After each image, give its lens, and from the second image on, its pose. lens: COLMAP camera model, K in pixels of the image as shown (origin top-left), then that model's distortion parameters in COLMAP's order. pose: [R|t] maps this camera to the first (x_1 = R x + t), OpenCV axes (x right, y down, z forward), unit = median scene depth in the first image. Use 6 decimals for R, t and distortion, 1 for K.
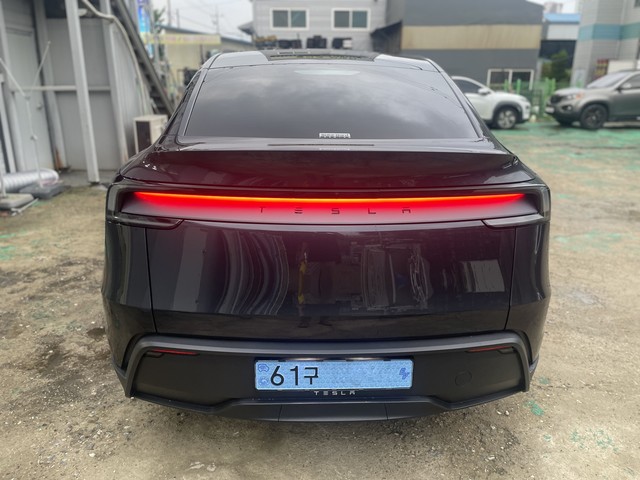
lens RADIAL K [[479.1, 0, 320.0], [0, 479.1, 240.0], [0, 0, 1]] dist [0.063641, -0.002406]
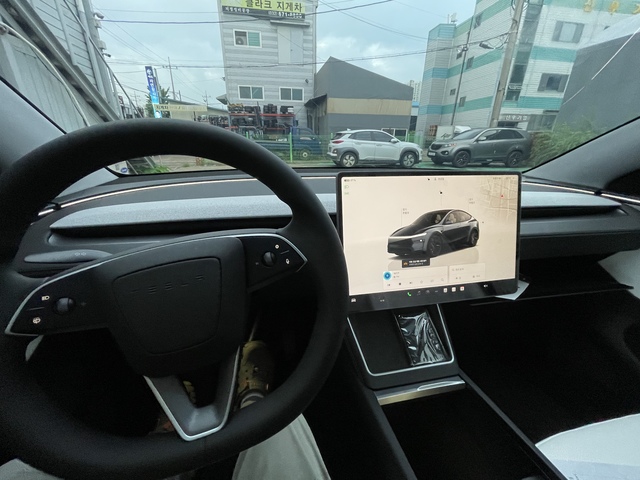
lens RADIAL K [[257.7, 0, 320.0], [0, 257.7, 240.0], [0, 0, 1]] dist [-0.000566, -0.000016]
pose [[0.986041, -0.058785, 0.155781, -0.003364], [0.048764, 0.996534, 0.067389, -0.043193], [-0.159203, -0.058852, 0.985490, 0.152238]]
